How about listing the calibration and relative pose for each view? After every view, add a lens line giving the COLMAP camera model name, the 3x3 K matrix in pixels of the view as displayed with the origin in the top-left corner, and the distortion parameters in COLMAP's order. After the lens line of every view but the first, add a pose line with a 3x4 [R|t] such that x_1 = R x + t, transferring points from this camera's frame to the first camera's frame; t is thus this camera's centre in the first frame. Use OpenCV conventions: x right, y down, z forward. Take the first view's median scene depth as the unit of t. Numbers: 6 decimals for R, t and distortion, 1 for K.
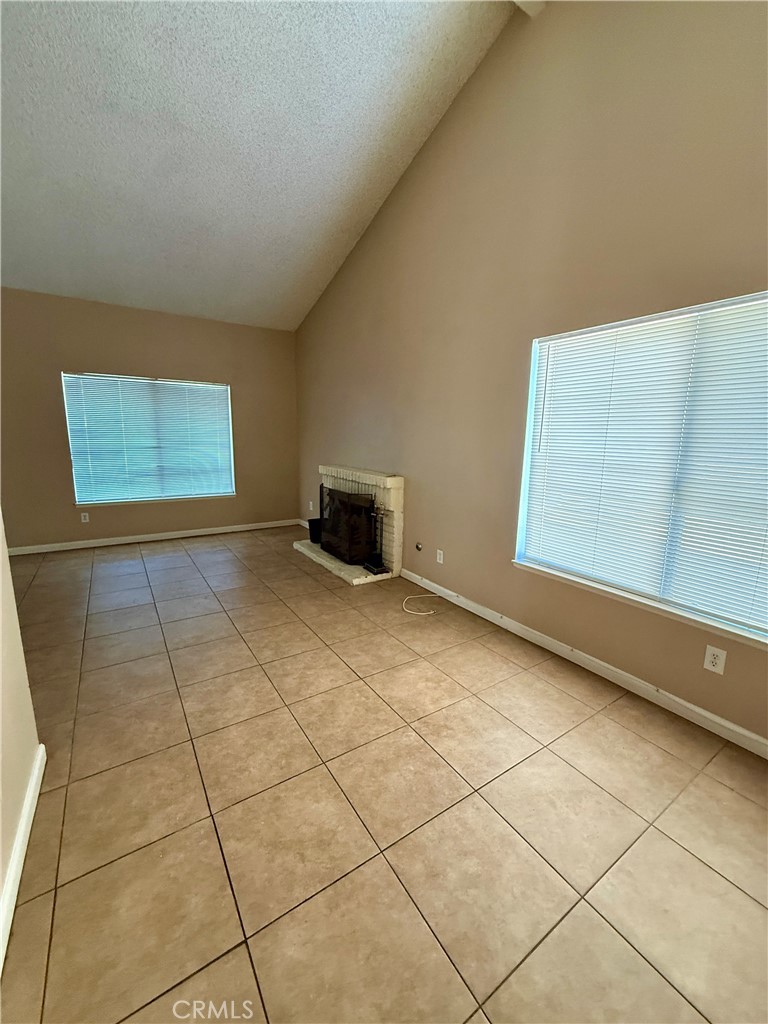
lens RADIAL K [[409.3, 0, 384.0], [0, 409.3, 512.0], [0, 0, 1]] dist [-0.000619, -0.000184]
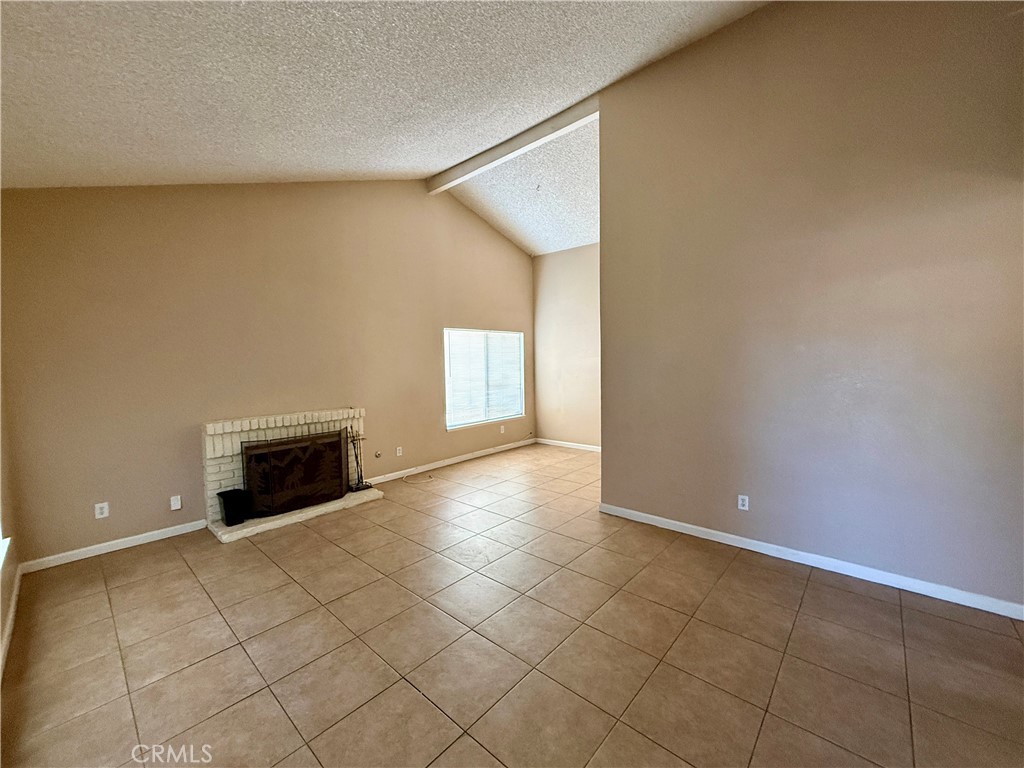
lens RADIAL K [[409.3, 0, 512.0], [0, 409.3, 384.0], [0, 0, 1]] dist [-0.000619, -0.000184]
pose [[-0.249363, -0.069329, 0.965925, -1.463736], [0.198320, 0.972639, 0.121009, -0.241520], [-0.947886, 0.221737, -0.228791, 0.930316]]
